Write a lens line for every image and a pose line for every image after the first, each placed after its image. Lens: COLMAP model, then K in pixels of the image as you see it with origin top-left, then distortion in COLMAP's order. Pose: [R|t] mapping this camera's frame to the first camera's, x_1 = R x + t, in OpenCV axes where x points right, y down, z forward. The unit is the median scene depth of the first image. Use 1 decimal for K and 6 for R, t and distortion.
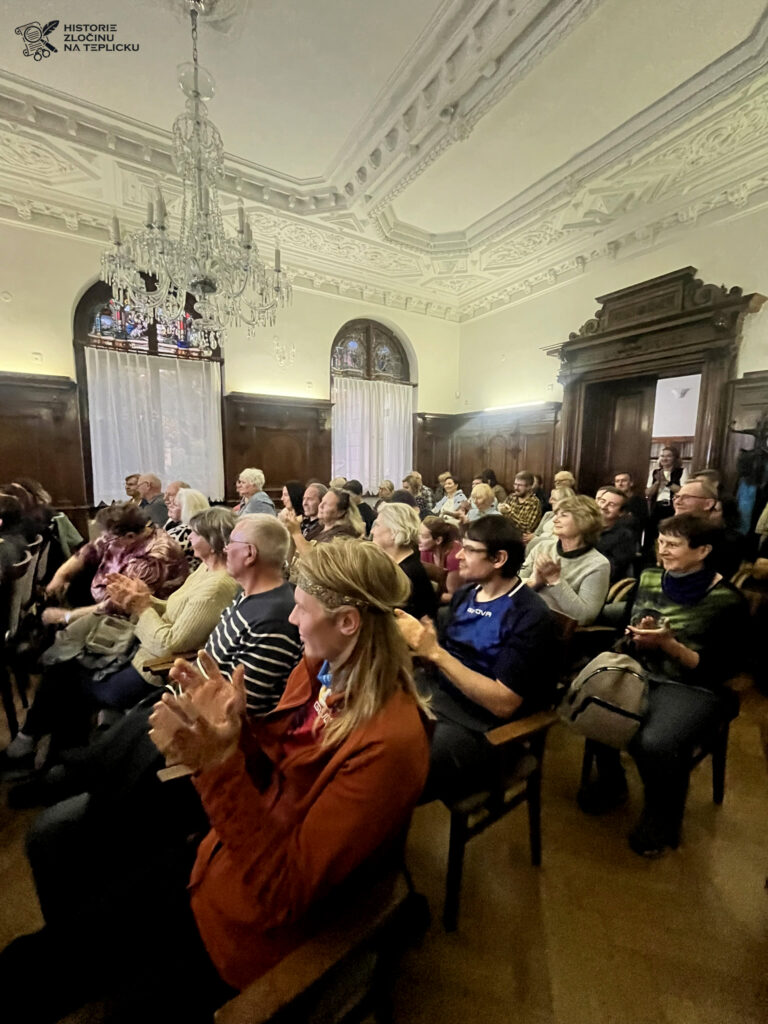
lens RADIAL K [[412.8, 0, 384.9], [0, 412.8, 510.1], [0, 0, 1]] dist [-0.006717, -0.001931]
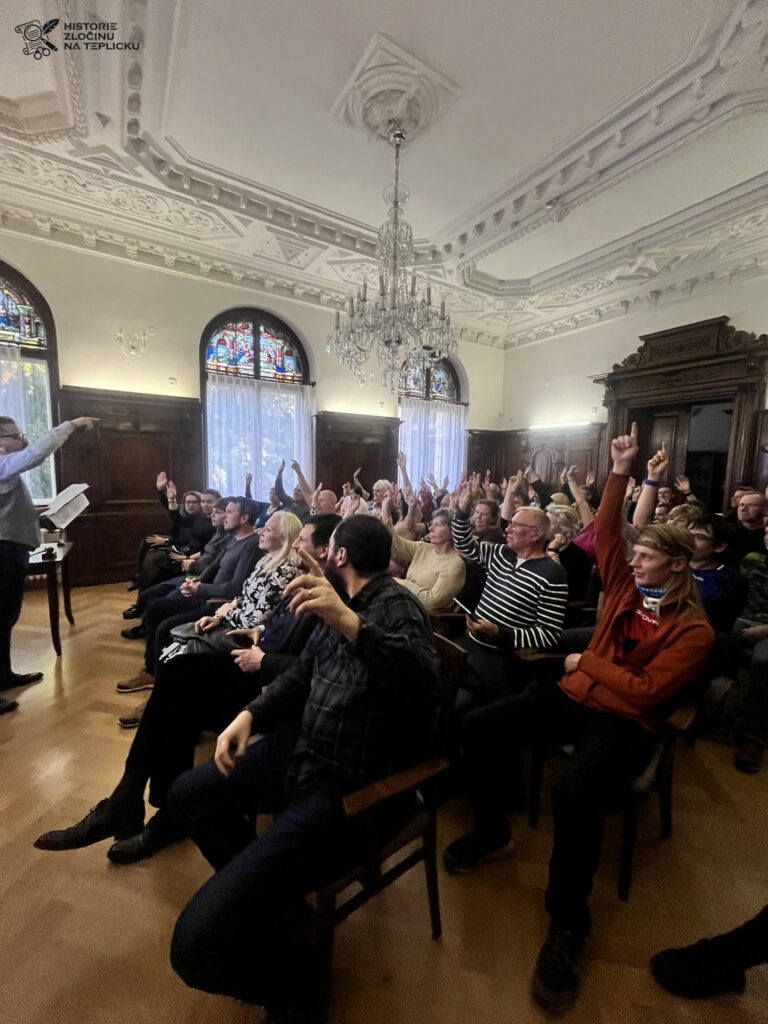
lens RADIAL K [[410.5, 0, 382.7], [0, 410.5, 514.4], [0, 0, 1]] dist [-0.016984, 0.001136]
pose [[0.999928, 0.008983, 0.007992, -0.225481], [-0.008857, 0.999838, -0.015660, 0.019971], [-0.008131, 0.015589, 0.999845, -0.151457]]
